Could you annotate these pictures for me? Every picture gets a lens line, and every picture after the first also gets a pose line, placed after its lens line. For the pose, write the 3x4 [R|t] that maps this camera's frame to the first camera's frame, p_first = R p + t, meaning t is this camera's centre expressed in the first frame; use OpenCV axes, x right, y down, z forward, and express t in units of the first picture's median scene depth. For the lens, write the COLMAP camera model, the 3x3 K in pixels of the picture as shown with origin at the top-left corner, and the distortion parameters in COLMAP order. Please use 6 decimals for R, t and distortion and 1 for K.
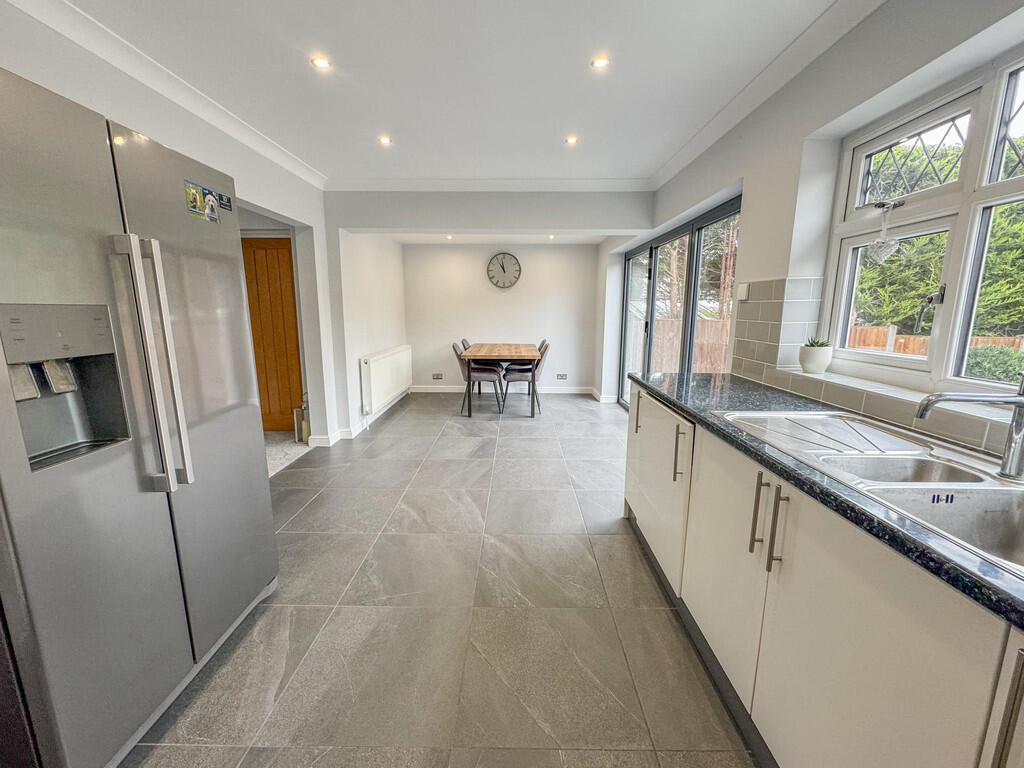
lens RADIAL K [[426.7, 0, 519.8], [0, 426.7, 384.2], [0, 0, 1]] dist [0.000126, 0.000104]
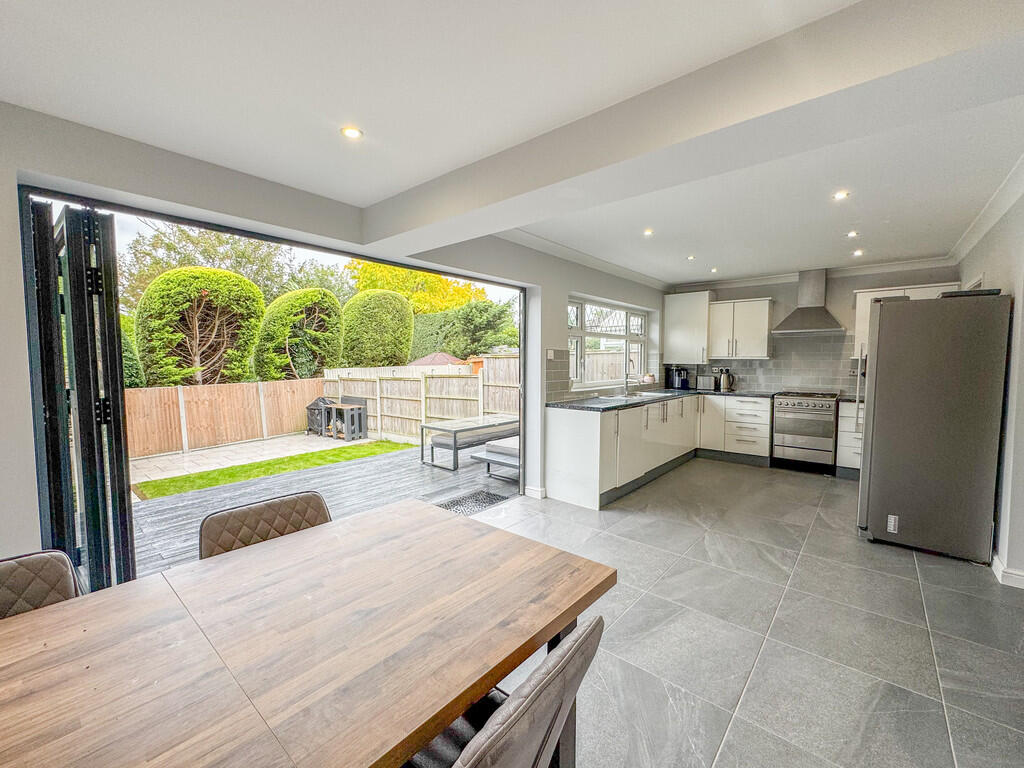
lens RADIAL K [[429.0, 0, 512.0], [0, 429.0, 384.0], [0, 0, 1]] dist [-0.000226, -0.000280]
pose [[-0.756663, -0.044381, 0.652297, -0.312192], [0.111480, 0.974325, 0.195608, -0.284249], [-0.644231, 0.220727, -0.732288, 1.498183]]
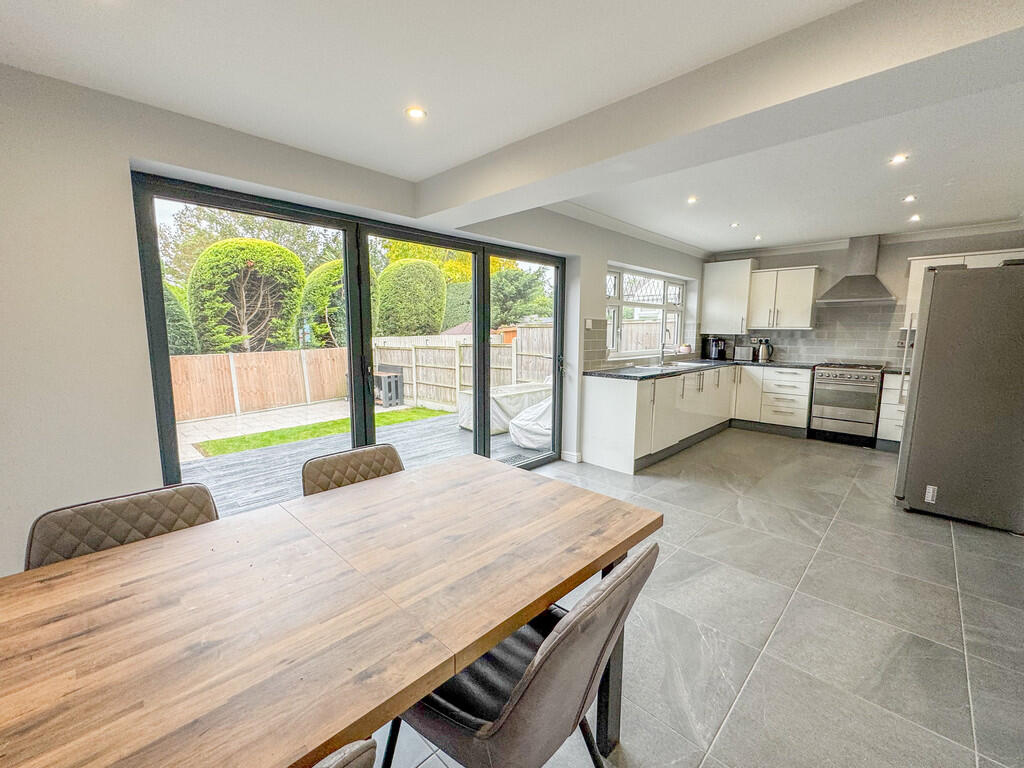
lens RADIAL K [[429.0, 0, 512.0], [0, 429.0, 384.0], [0, 0, 1]] dist [-0.000226, -0.000280]
pose [[-0.711724, -0.098535, 0.695514, -0.318971], [0.116956, 0.959672, 0.255640, -0.291265], [-0.692655, 0.263290, -0.671497, 1.545390]]
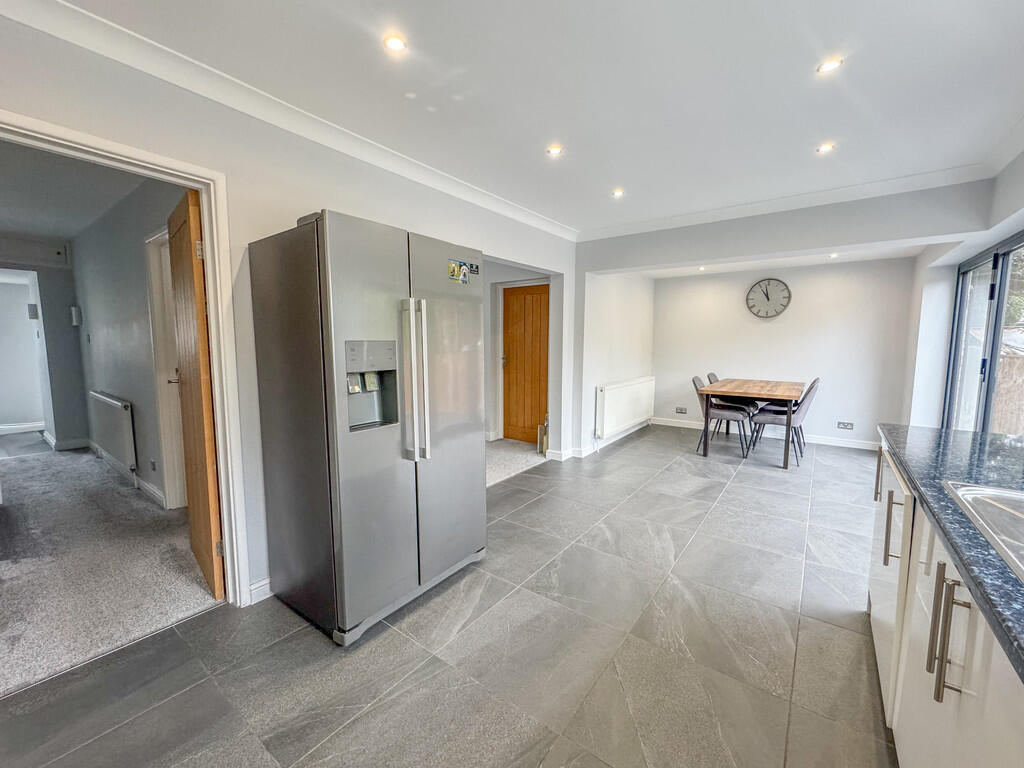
lens RADIAL K [[429.0, 0, 512.0], [0, 429.0, 384.0], [0, 0, 1]] dist [-0.000226, -0.000280]
pose [[0.802578, 0.057490, -0.593771, 0.119143], [-0.101510, 0.993991, -0.040968, 0.001376], [0.587848, 0.093154, 0.803590, -0.019074]]
